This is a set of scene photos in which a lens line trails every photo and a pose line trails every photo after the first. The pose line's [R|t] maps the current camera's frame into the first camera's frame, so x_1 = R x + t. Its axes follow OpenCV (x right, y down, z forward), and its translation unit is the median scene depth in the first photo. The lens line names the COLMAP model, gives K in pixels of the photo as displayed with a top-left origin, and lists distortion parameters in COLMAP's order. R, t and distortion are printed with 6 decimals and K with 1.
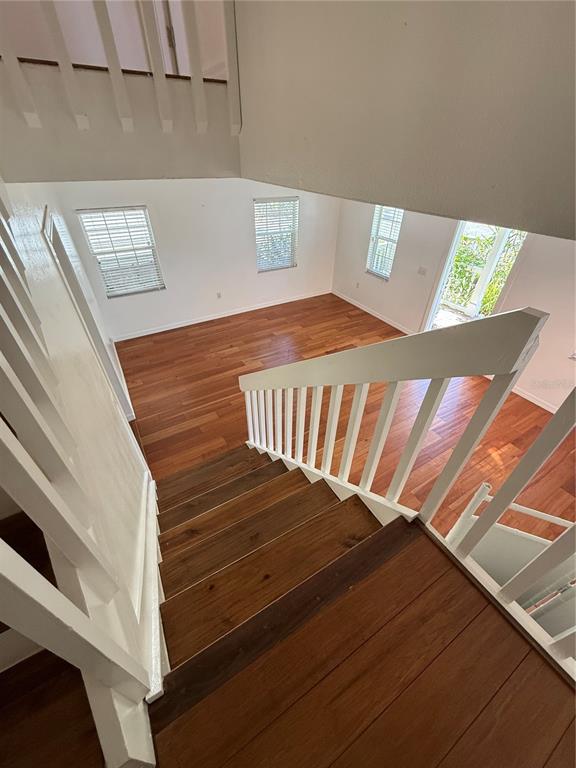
lens RADIAL K [[308.4, 0, 287.9], [0, 308.4, 382.3], [0, 0, 1]] dist [-0.001485, -0.000034]
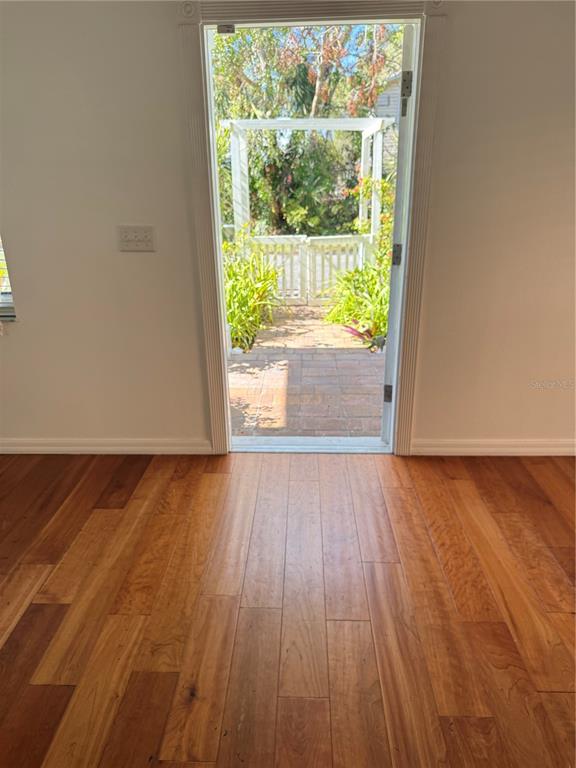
lens RADIAL K [[542.8, 0, 286.5], [0, 542.8, 386.9], [0, 0, 1]] dist [0.059698, -0.034296]
pose [[0.537944, -0.321165, 0.779403, 0.059042], [0.528911, 0.848538, -0.015402, -0.139392], [-0.656406, 0.420520, 0.626334, 0.555858]]
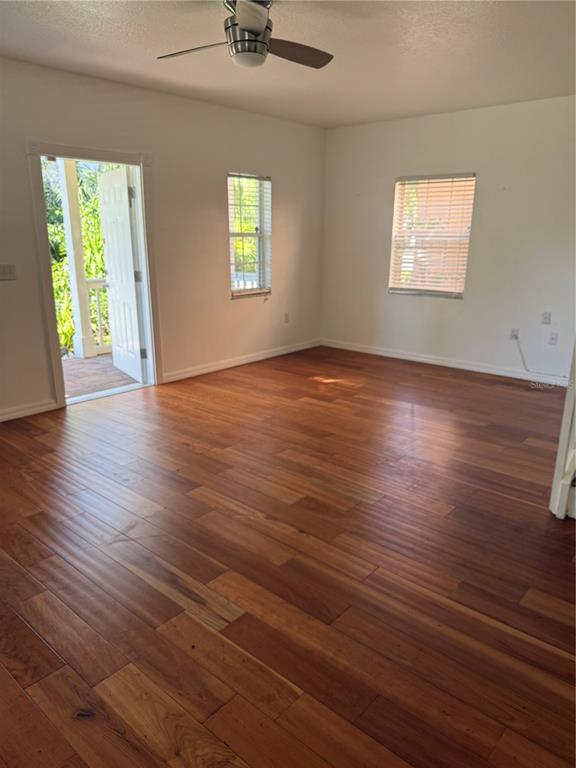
lens RADIAL K [[542.8, 0, 284.1], [0, 542.8, 390.0], [0, 0, 1]] dist [0.059698, -0.034296]
pose [[-0.308507, -0.274457, 0.910767, -0.413156], [0.572606, 0.710975, 0.408211, -0.284738], [-0.759569, 0.647447, -0.062185, 0.728960]]
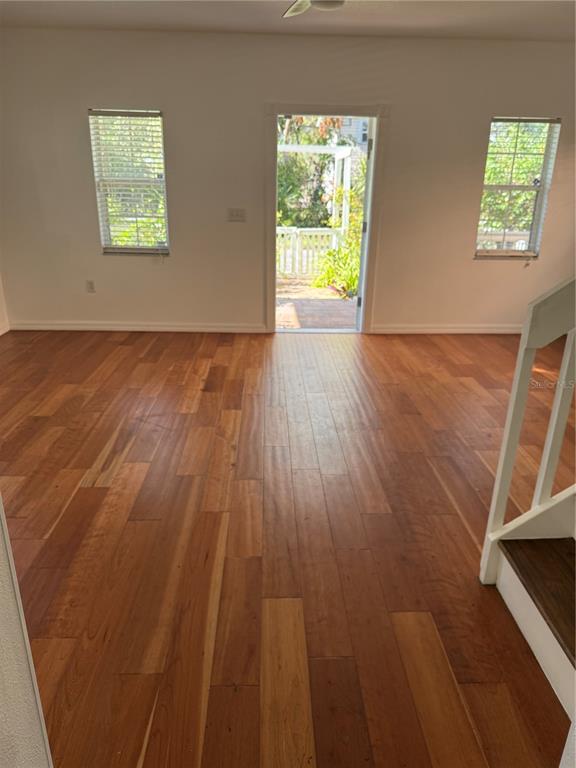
lens RADIAL K [[542.8, 0, 282.9], [0, 542.8, 384.7], [0, 0, 1]] dist [0.059698, -0.034296]
pose [[0.484964, -0.304456, 0.819827, -0.392545], [0.523042, 0.852278, 0.007105, -0.045486], [-0.700883, 0.425358, 0.572567, 0.420872]]
